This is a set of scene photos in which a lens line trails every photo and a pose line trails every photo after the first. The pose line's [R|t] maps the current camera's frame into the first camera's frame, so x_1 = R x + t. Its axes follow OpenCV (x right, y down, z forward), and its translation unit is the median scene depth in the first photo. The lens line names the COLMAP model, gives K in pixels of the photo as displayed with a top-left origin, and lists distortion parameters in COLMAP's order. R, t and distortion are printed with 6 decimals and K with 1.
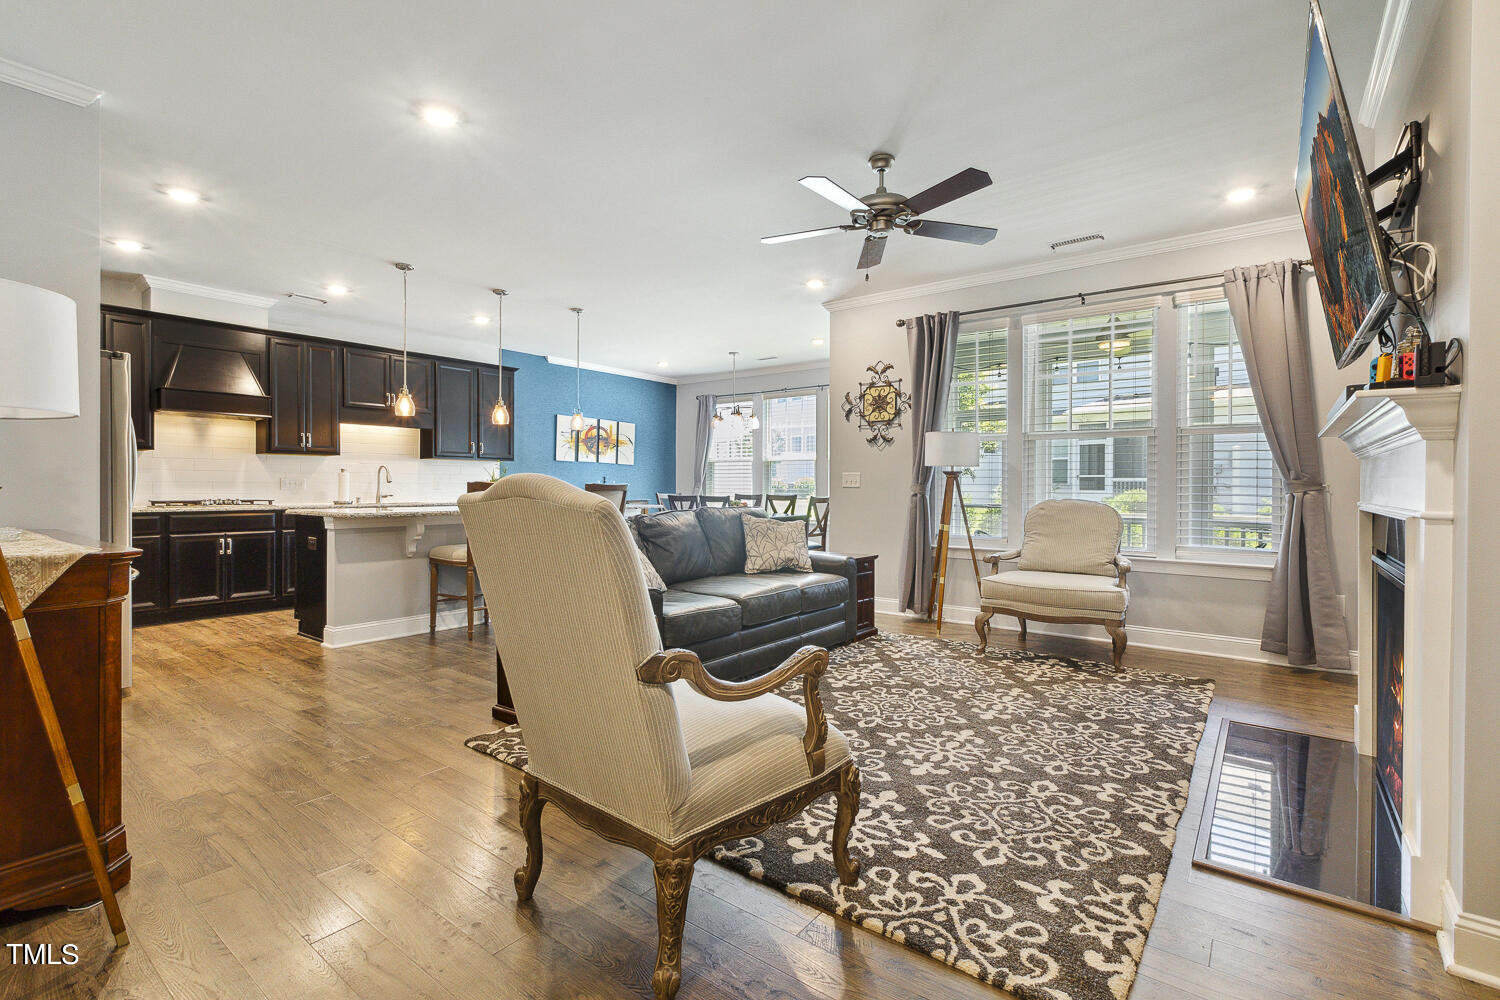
lens RADIAL K [[672.5, 0, 758.5], [0, 672.5, 480.8], [0, 0, 1]] dist [0.004438, -0.000526]
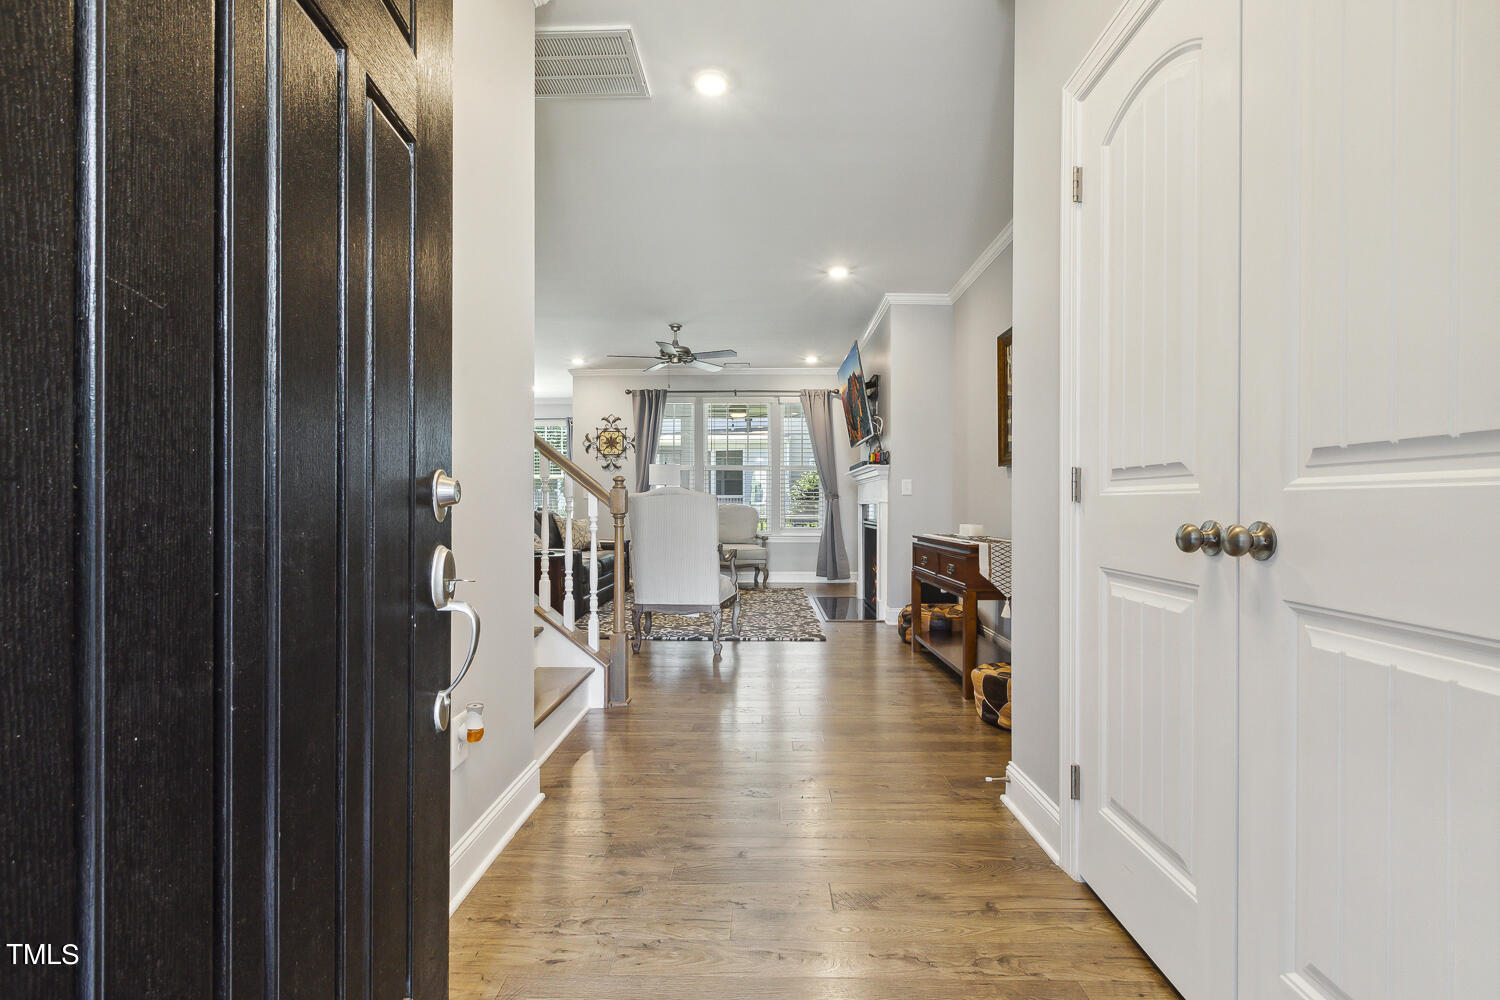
lens RADIAL K [[672.5, 0, 748.1], [0, 672.5, 509.4], [0, 0, 1]] dist [0.004438, -0.000526]
pose [[0.818903, 0.000715, 0.573932, -0.435445], [0.000717, 0.999997, -0.002270, 0.037533], [-0.573932, 0.002270, 0.818900, -0.406258]]
